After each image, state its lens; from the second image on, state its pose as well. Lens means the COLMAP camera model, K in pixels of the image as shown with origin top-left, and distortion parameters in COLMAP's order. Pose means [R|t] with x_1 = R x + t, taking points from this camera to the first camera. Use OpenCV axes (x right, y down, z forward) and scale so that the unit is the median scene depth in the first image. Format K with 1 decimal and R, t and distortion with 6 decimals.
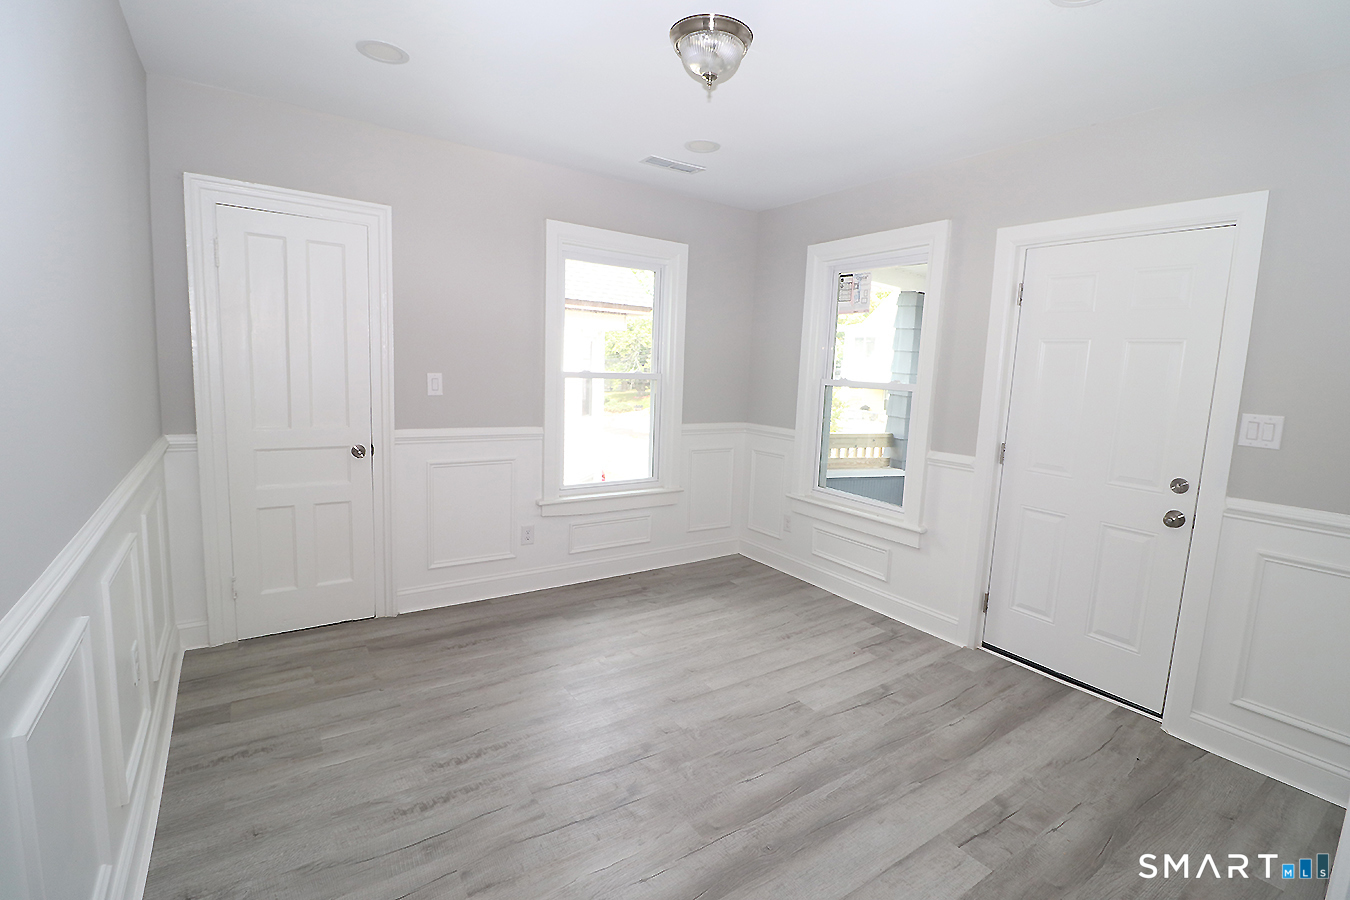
lens RADIAL K [[627.5, 0, 683.2], [0, 627.5, 450.0], [0, 0, 1]] dist [0.010942, -0.015247]
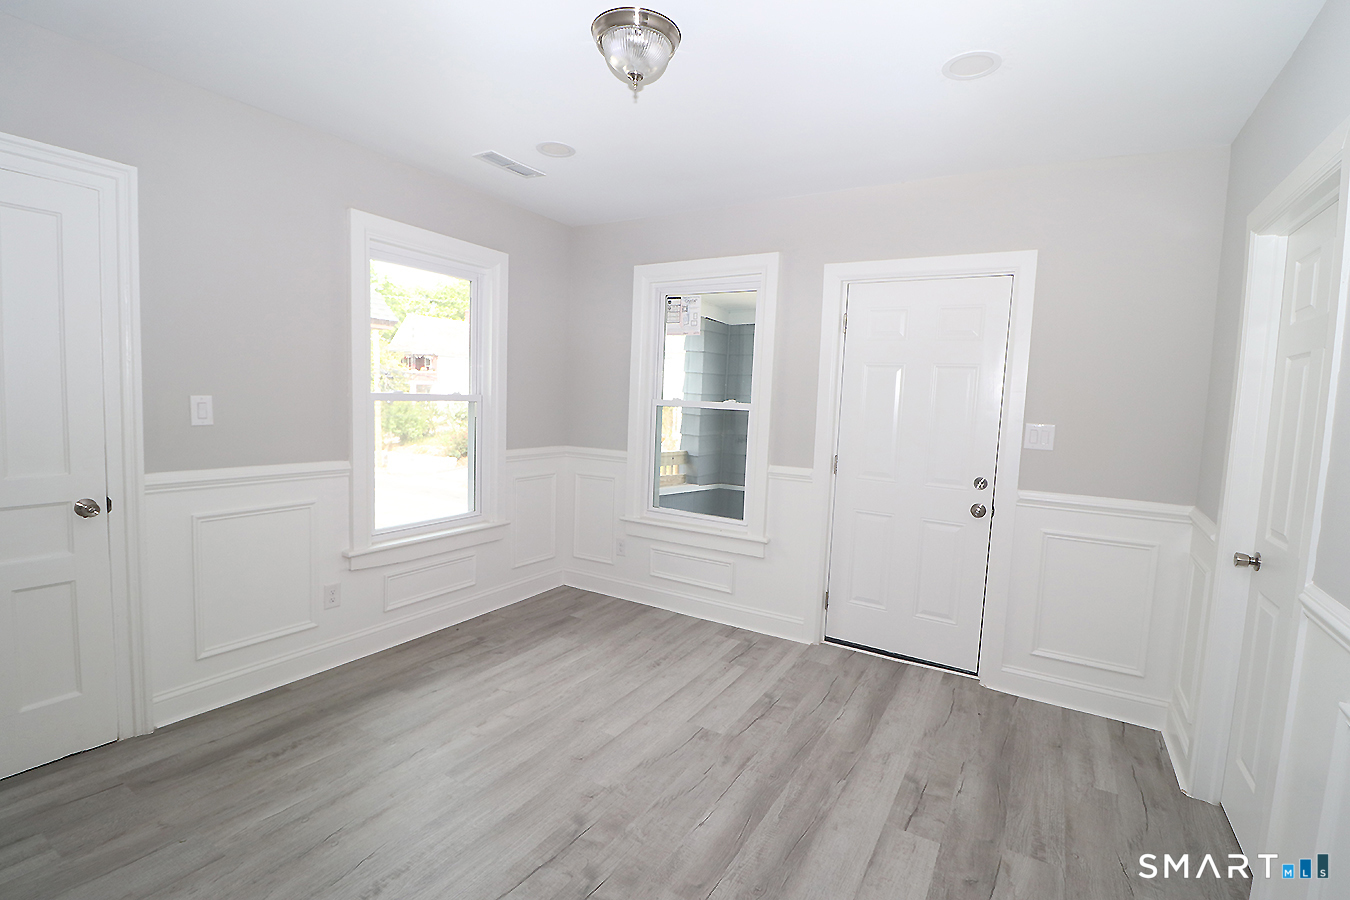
lens RADIAL K [[629.3, 0, 678.8], [0, 629.3, 454.6], [0, 0, 1]] dist [0.010306, -0.014764]
pose [[0.910096, -0.044004, 0.412054, -0.207912], [0.054877, 0.998387, -0.014585, -0.010904], [-0.410747, 0.035886, 0.911043, 0.095058]]
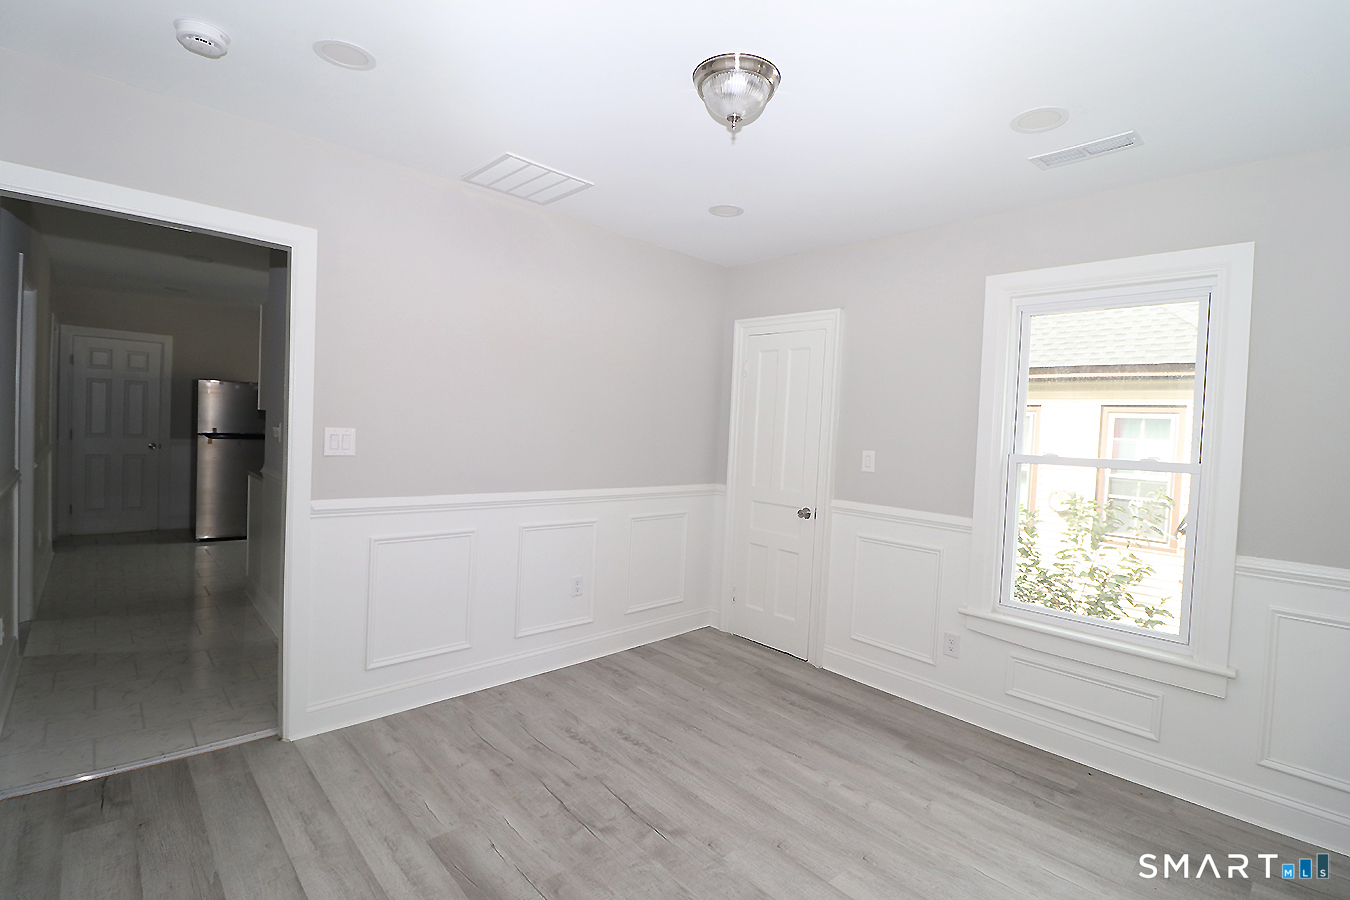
lens RADIAL K [[627.5, 0, 683.2], [0, 627.5, 450.0], [0, 0, 1]] dist [0.010942, -0.015247]
pose [[0.153875, -0.002327, -0.988088, 0.653339], [-0.178163, 0.983542, -0.030062, -0.039520], [0.971895, 0.180666, 0.150928, 0.587509]]
